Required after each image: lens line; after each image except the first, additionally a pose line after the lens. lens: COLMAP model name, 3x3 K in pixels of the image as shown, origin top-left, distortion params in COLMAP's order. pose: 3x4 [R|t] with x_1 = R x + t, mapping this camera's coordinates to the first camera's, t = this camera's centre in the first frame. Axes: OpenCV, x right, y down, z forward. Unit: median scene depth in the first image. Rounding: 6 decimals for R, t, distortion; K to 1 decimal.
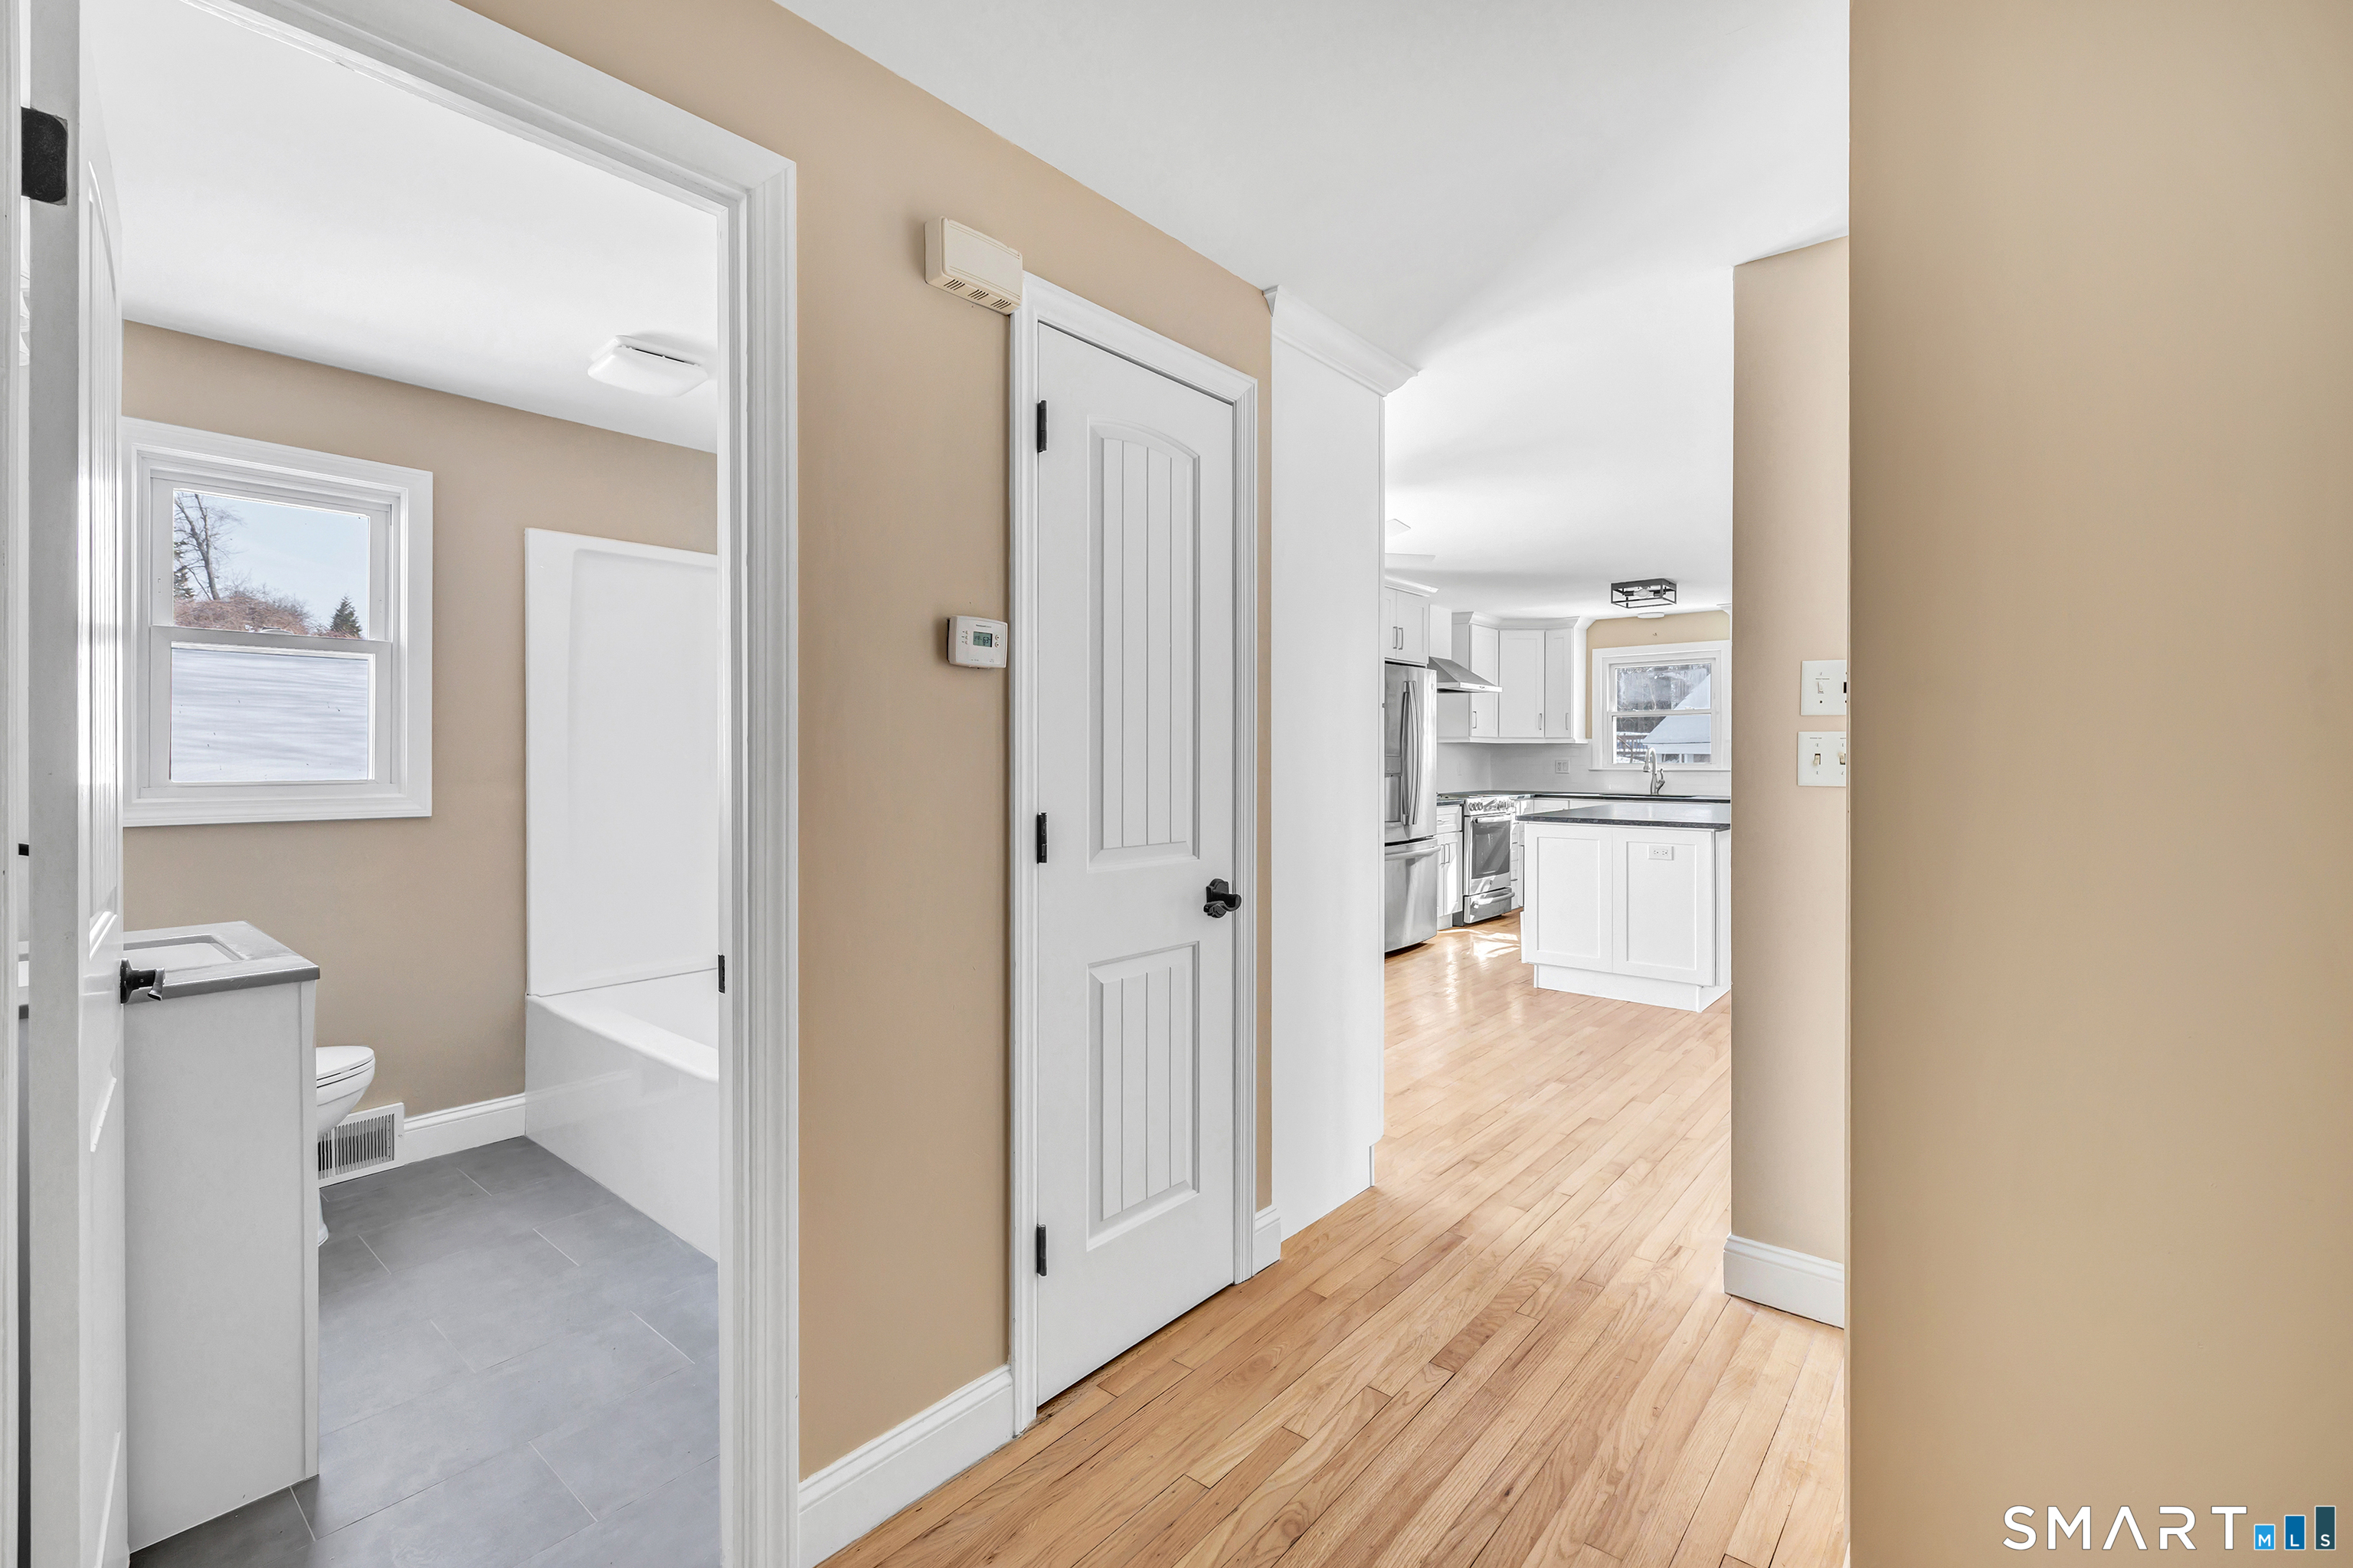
lens RADIAL K [[1068.6, 0, 1172.9], [0, 1068.6, 758.6], [0, 0, 1]] dist [0.000711, 0.000166]
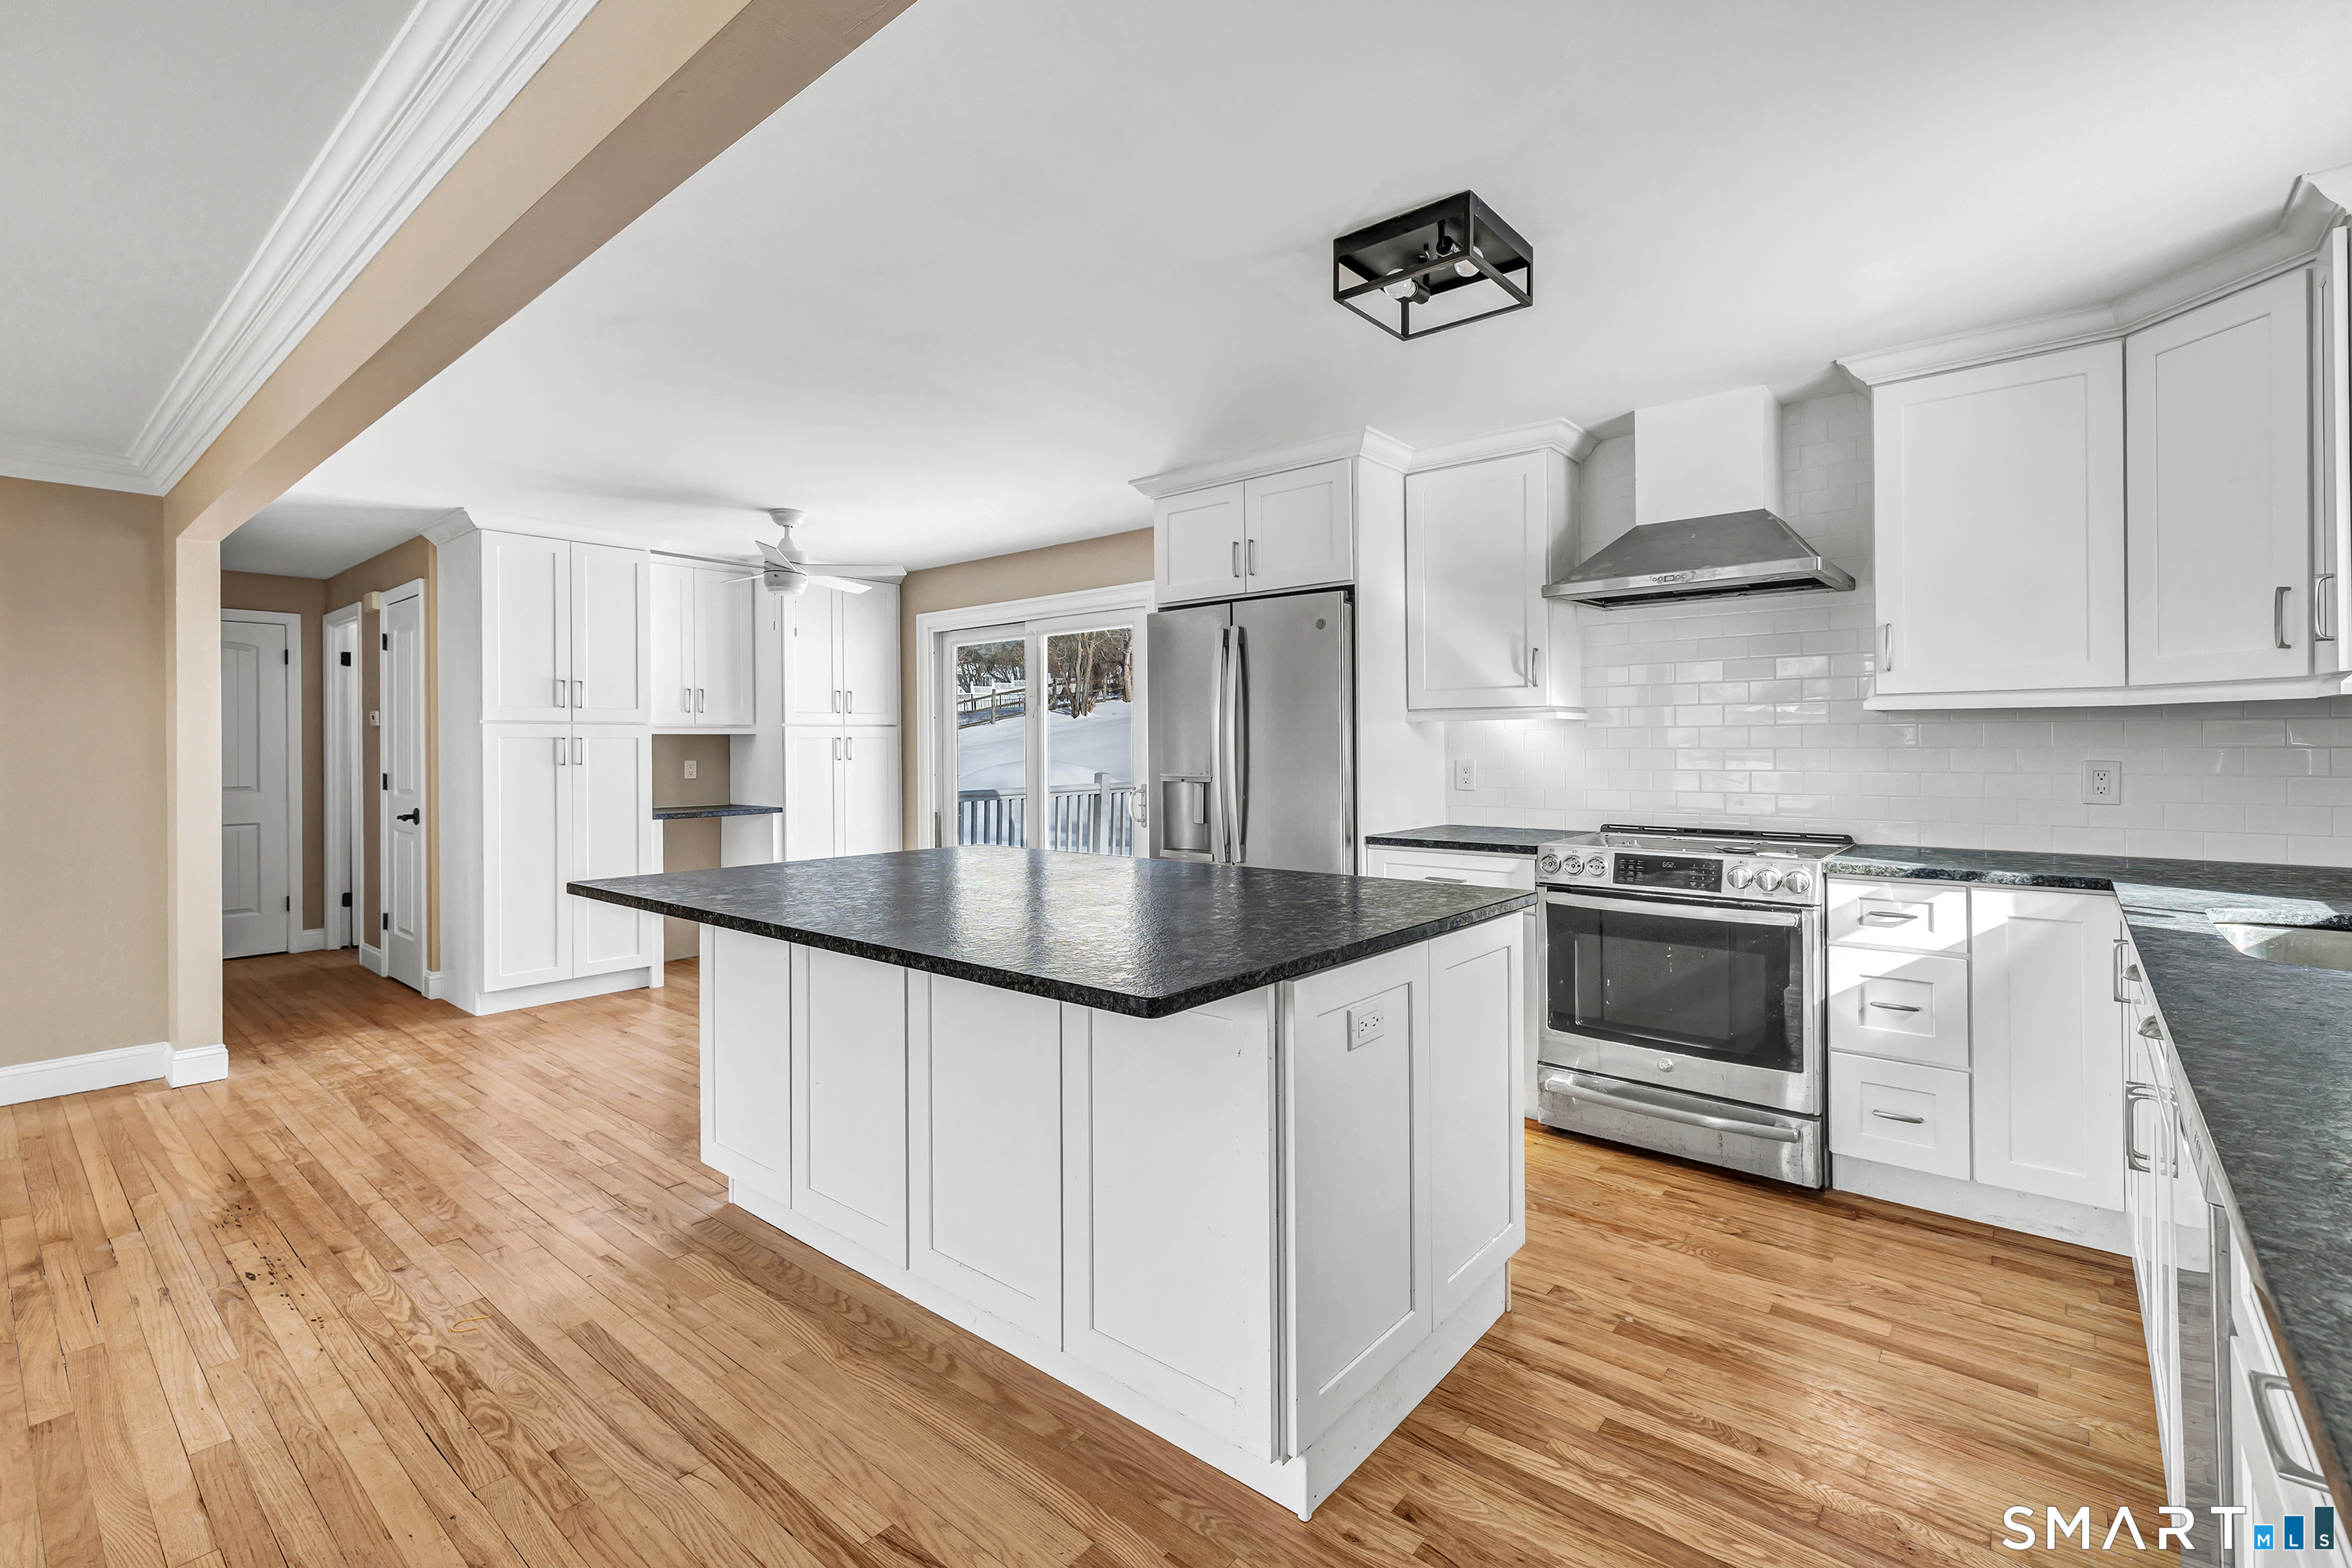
lens RADIAL K [[1034.1, 0, 1162.2], [0, 1034.1, 745.8], [0, 0, 1]] dist [0.000530, 0.000357]
pose [[-0.023482, 0.000806, -0.999724, 0.645493], [0.001892, 0.999998, 0.000762, -0.003813], [0.999722, -0.001873, -0.023484, 0.771687]]
